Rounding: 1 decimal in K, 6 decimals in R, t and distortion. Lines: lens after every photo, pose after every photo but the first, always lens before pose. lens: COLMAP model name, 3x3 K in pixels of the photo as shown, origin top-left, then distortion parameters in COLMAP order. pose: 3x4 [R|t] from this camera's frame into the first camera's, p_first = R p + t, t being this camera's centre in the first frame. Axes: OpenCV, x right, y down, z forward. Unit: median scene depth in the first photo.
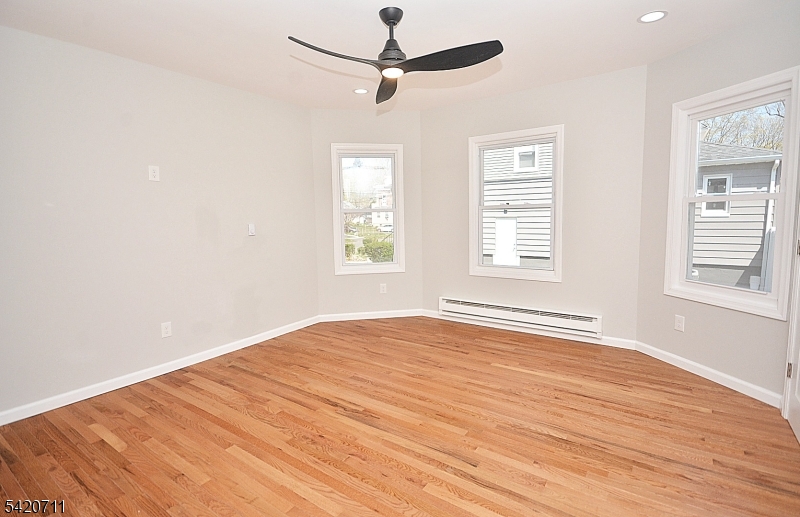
lens RADIAL K [[380.6, 0, 400.2], [0, 380.6, 249.8], [0, 0, 1]] dist [0.004262, 0.000533]
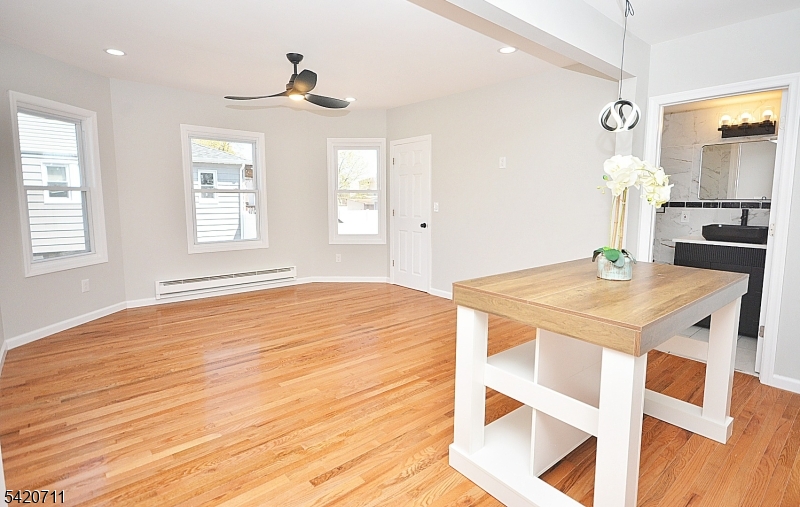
lens RADIAL K [[391.5, 0, 400.6], [0, 391.5, 250.7], [0, 0, 1]] dist [-0.000284, -0.000085]
pose [[0.275141, -0.108844, 0.955223, -1.022086], [0.082811, 0.992561, 0.089246, 0.013697], [-0.957831, 0.054548, 0.282108, 0.186167]]
